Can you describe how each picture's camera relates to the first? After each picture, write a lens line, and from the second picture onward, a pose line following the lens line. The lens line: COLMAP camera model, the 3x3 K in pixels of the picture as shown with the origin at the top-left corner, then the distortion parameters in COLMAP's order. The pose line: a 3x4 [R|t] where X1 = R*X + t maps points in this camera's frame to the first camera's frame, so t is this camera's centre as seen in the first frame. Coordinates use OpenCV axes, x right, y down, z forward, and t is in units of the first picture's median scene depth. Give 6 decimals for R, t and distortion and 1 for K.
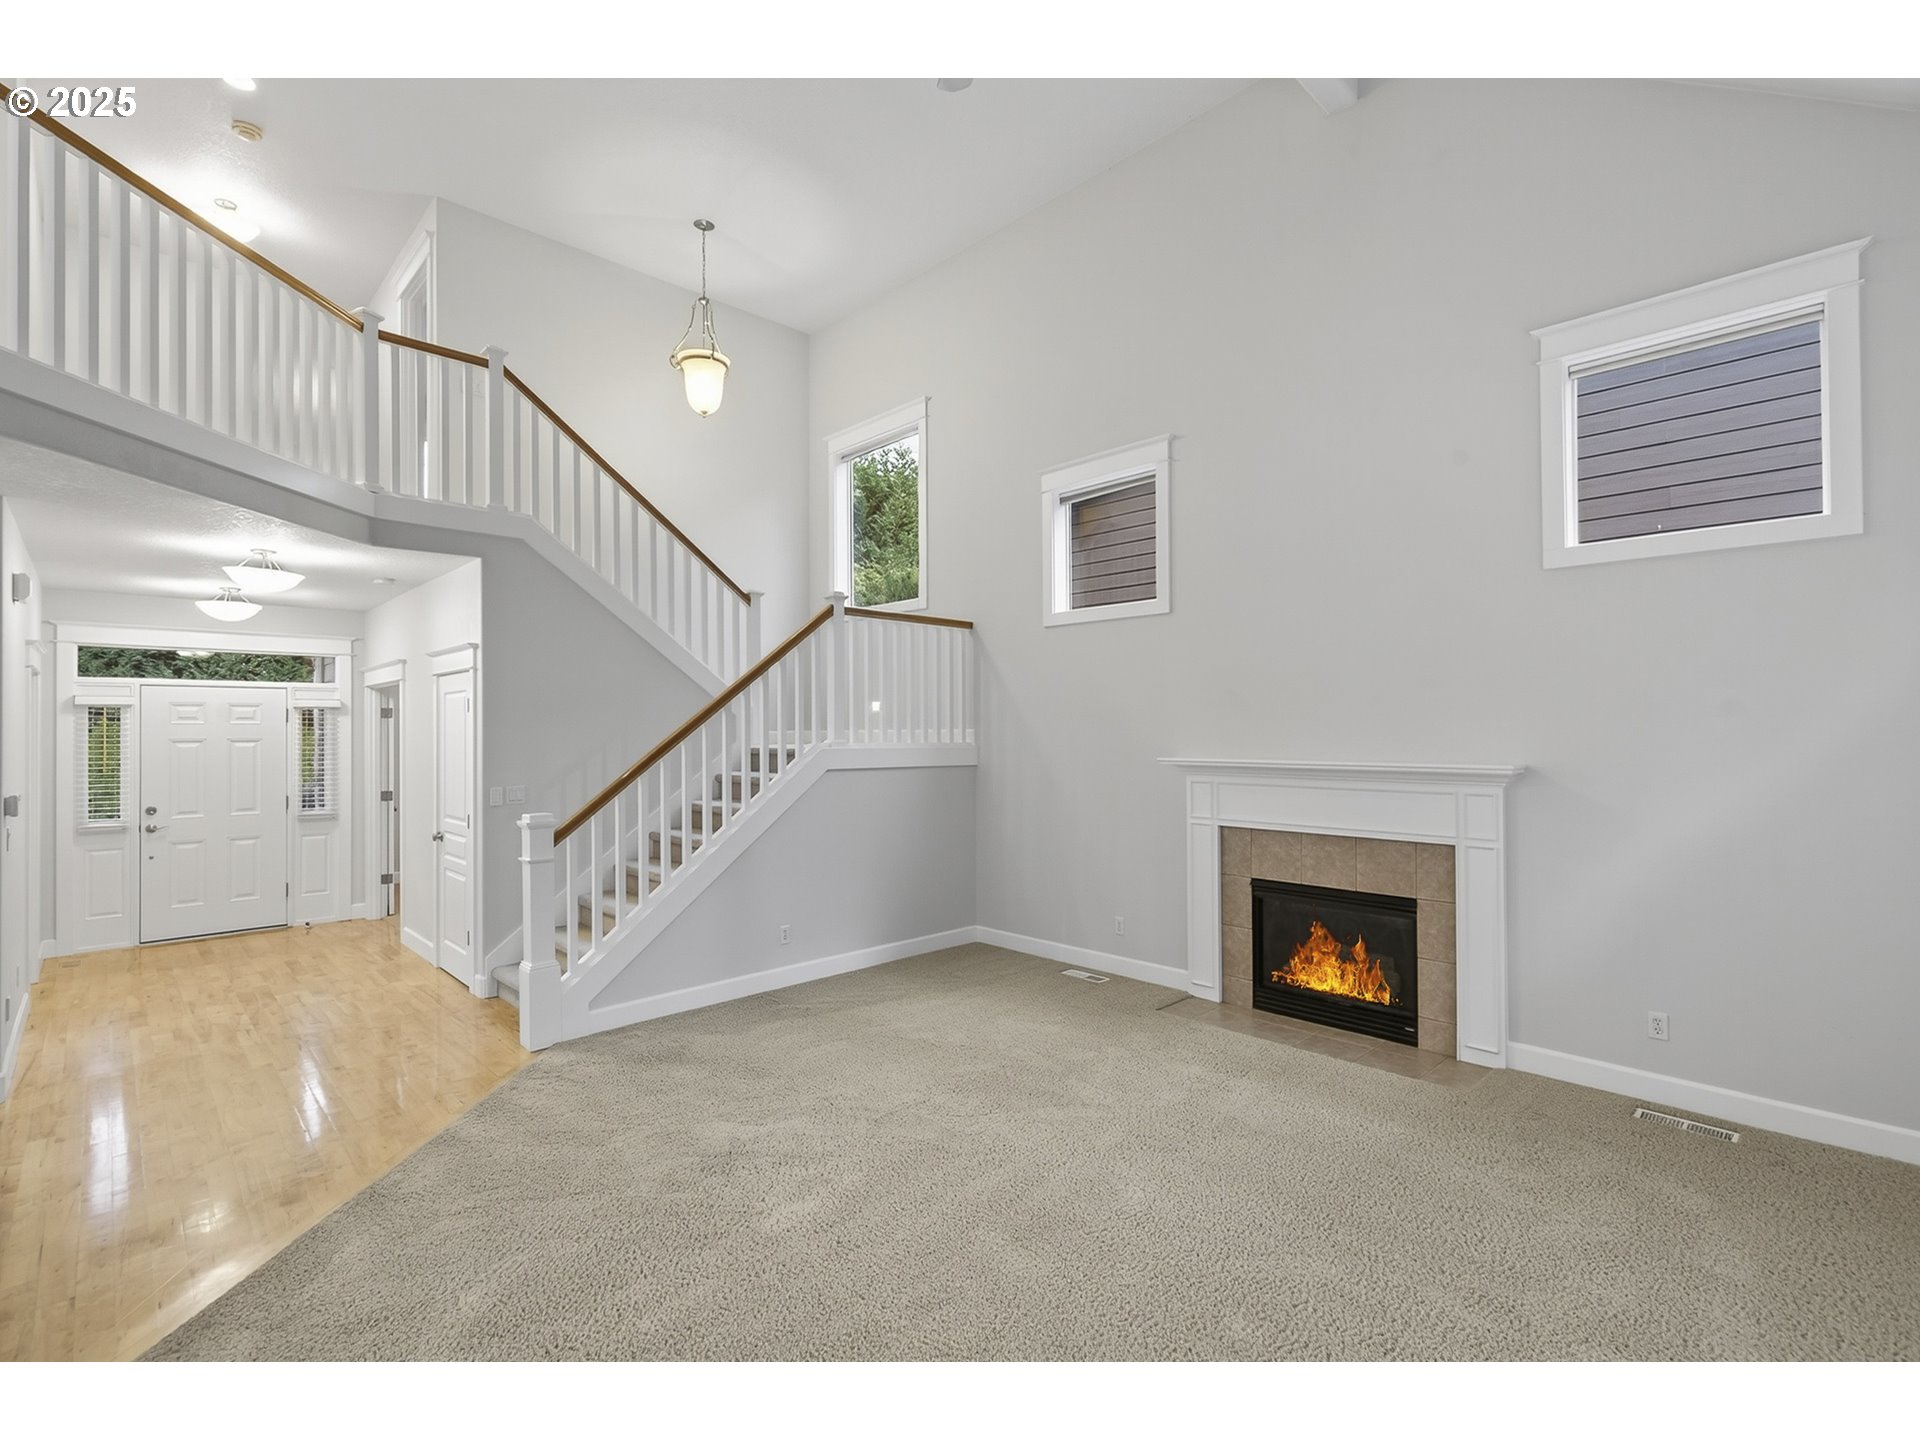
lens RADIAL K [[884.4, 0, 961.9], [0, 884.4, 724.5], [0, 0, 1]] dist [-0.000193, 0.001260]
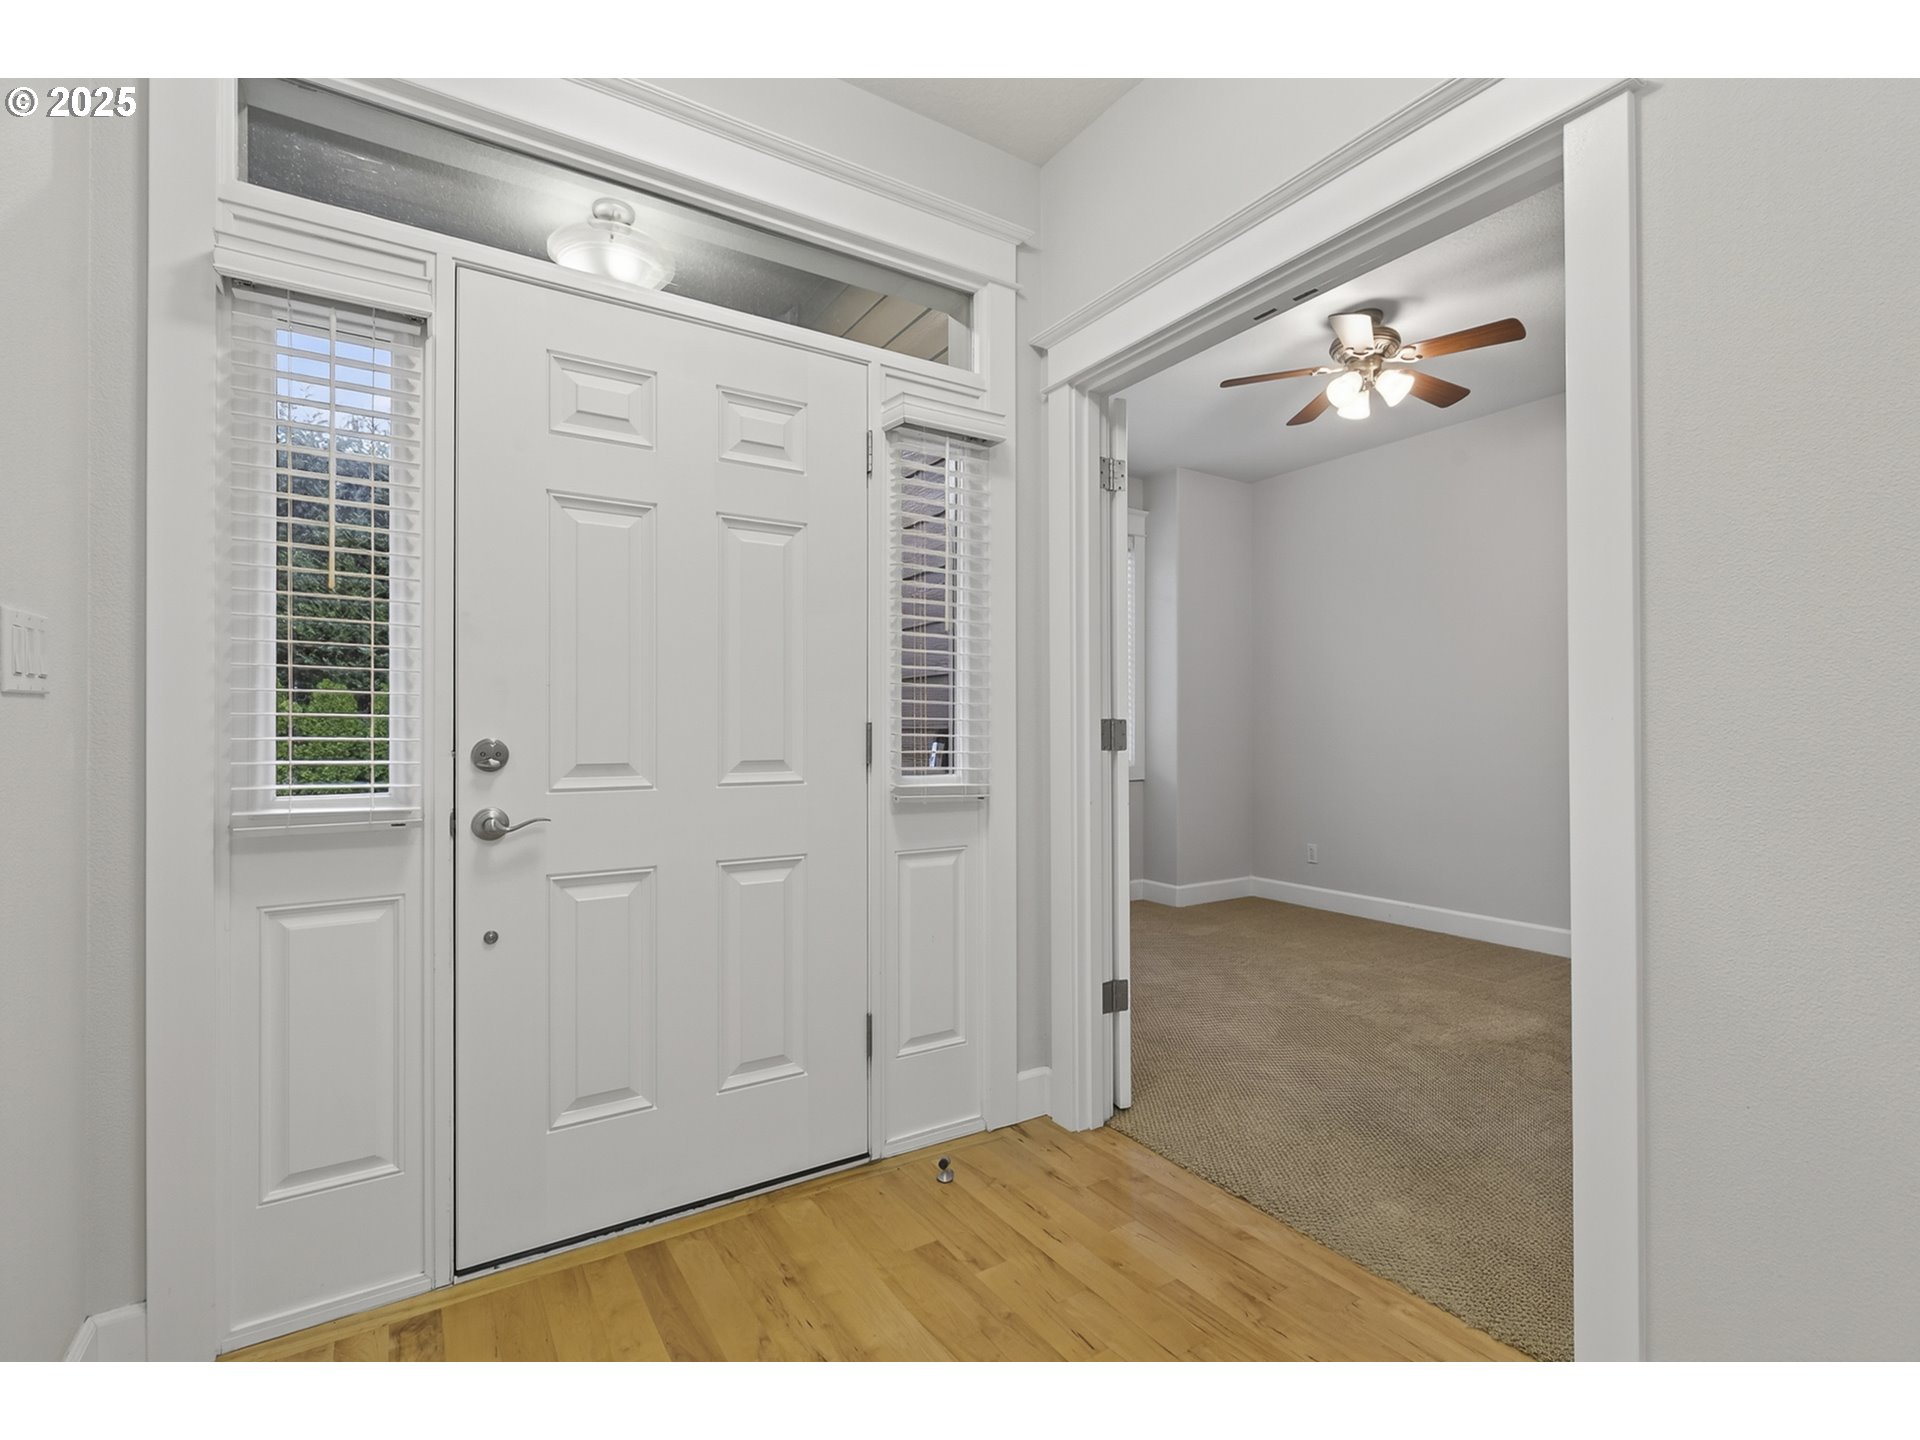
lens RADIAL K [[884.4, 0, 960.2], [0, 884.4, 728.9], [0, 0, 1]] dist [-0.000193, 0.001260]
pose [[0.977959, -0.005524, -0.208722, -0.724977], [0.004953, 0.999982, -0.003257, 0.090489], [0.208737, 0.002152, 0.977970, 0.772941]]
